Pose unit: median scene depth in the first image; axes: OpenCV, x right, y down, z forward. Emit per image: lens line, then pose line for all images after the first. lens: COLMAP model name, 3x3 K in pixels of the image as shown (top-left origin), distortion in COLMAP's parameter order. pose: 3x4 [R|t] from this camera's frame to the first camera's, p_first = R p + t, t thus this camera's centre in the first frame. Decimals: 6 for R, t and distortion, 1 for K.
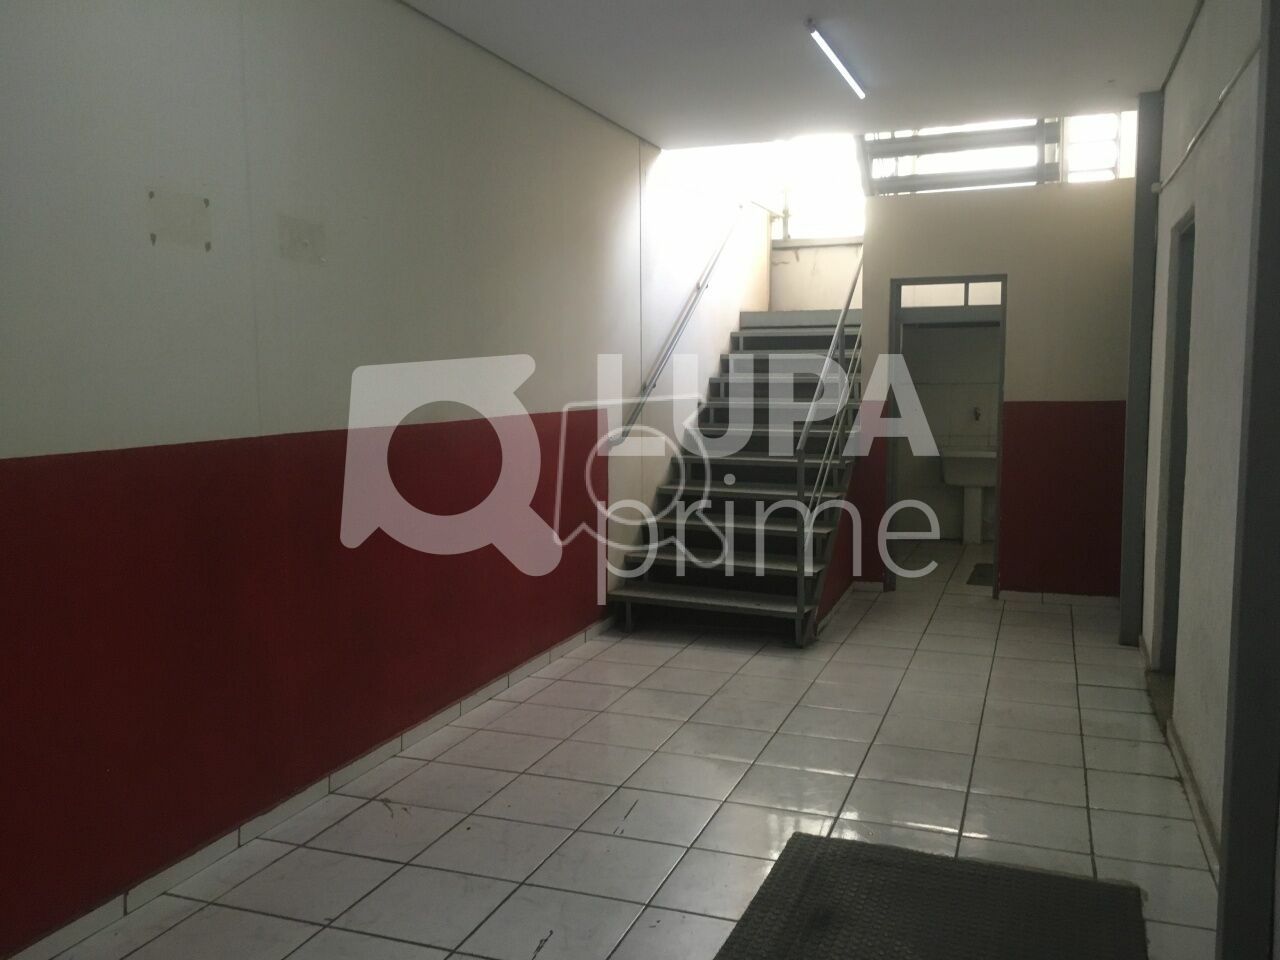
lens RADIAL K [[1088.2, 0, 633.0], [0, 1088.2, 478.1], [0, 0, 1]] dist [0.082575, -0.109664]
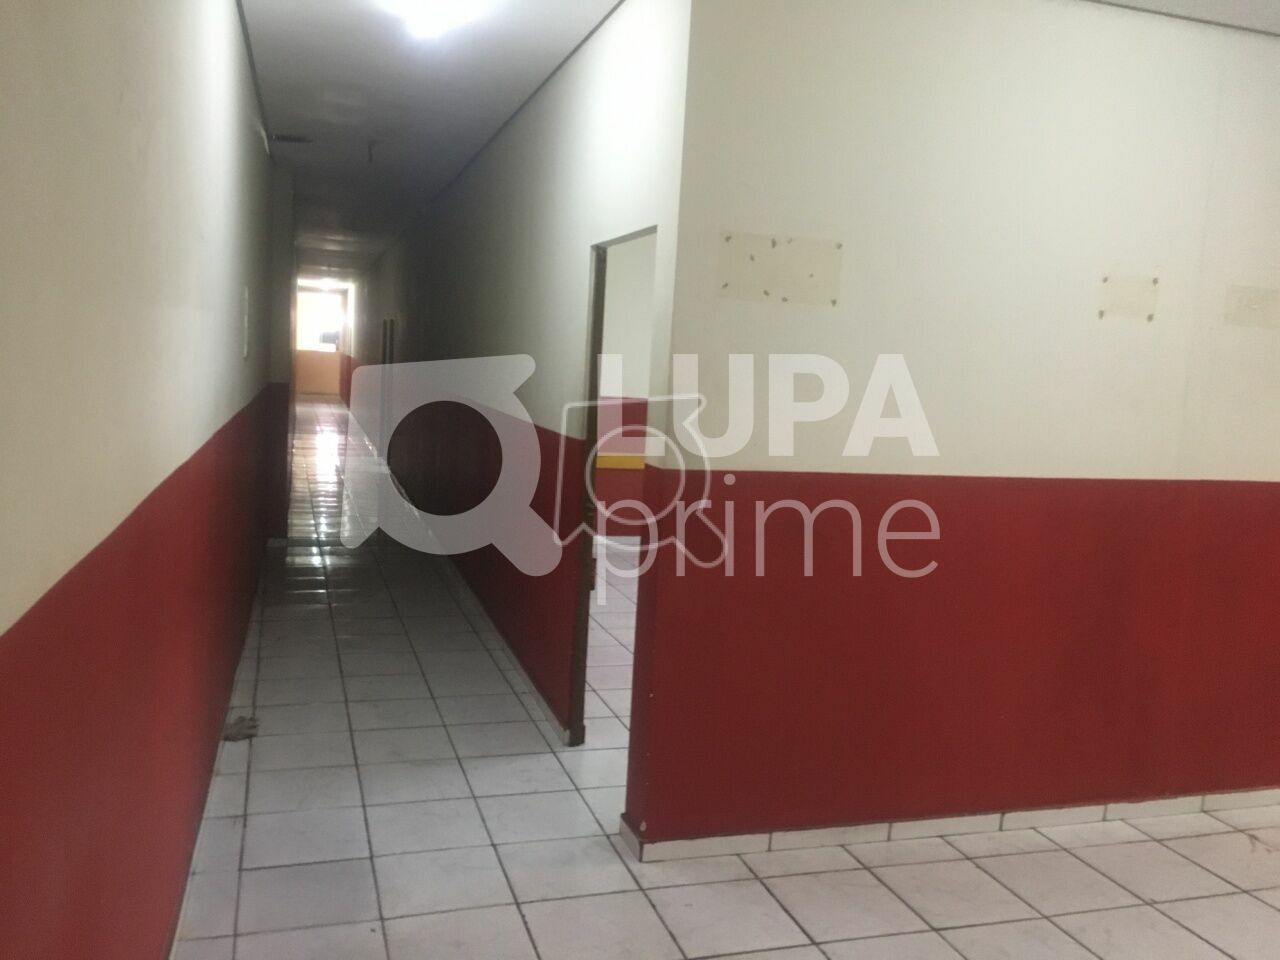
lens RADIAL K [[1088.2, 0, 641.6], [0, 1088.2, 479.2], [0, 0, 1]] dist [0.082575, -0.109664]
pose [[0.624867, 0.127464, -0.770256, 0.113888], [-0.135762, 0.989292, 0.053575, -0.013898], [0.768837, 0.071094, 0.635481, -0.092606]]
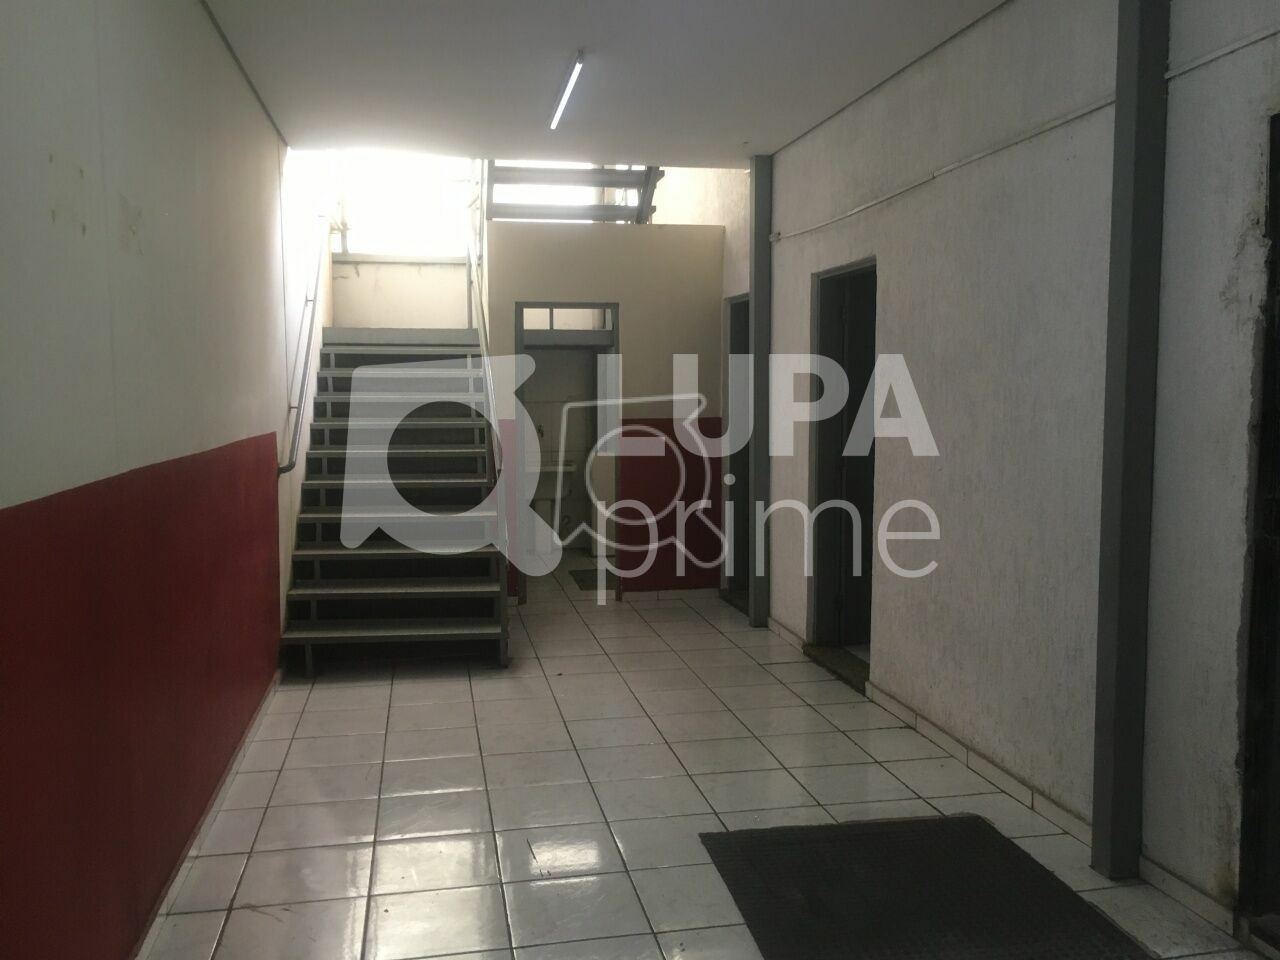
lens RADIAL K [[1088.2, 0, 637.7], [0, 1088.2, 476.5], [0, 0, 1]] dist [0.082575, -0.109664]
pose [[0.850352, -0.040002, 0.524692, -0.250169], [0.049559, 0.998762, -0.004174, -0.008281], [-0.523875, 0.029552, 0.851282, 0.078549]]
